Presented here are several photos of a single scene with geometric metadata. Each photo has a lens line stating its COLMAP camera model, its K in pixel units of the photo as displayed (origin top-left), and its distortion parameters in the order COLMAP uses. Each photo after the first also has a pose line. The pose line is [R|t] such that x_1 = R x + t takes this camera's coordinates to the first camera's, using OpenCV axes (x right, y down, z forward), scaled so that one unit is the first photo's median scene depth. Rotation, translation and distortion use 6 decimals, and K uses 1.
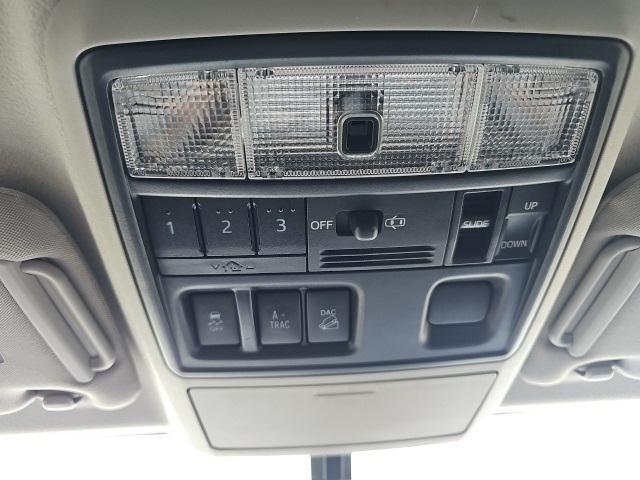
lens RADIAL K [[425.3, 0, 320.0], [0, 425.3, 240.0], [0, 0, 1]] dist [0.001640, -0.036069]
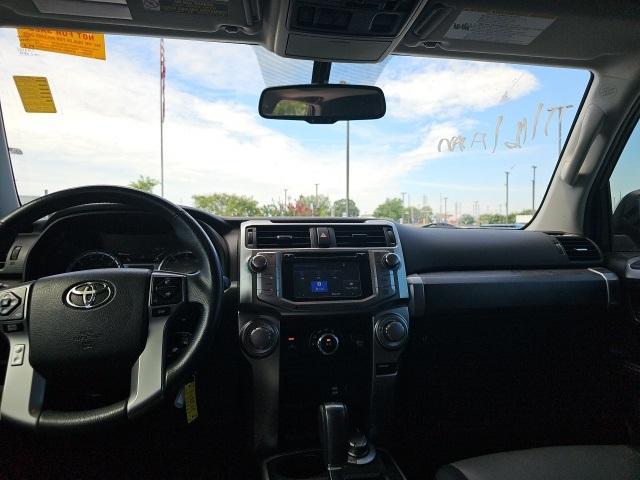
lens RADIAL K [[425.3, 0, 320.0], [0, 425.3, 240.0], [0, 0, 1]] dist [0.001640, -0.036069]
pose [[0.983812, 0.051999, 0.171496, -0.527845], [-0.163157, 0.655738, 0.737148, -0.911459], [-0.074125, -0.753196, 0.653606, -2.013141]]
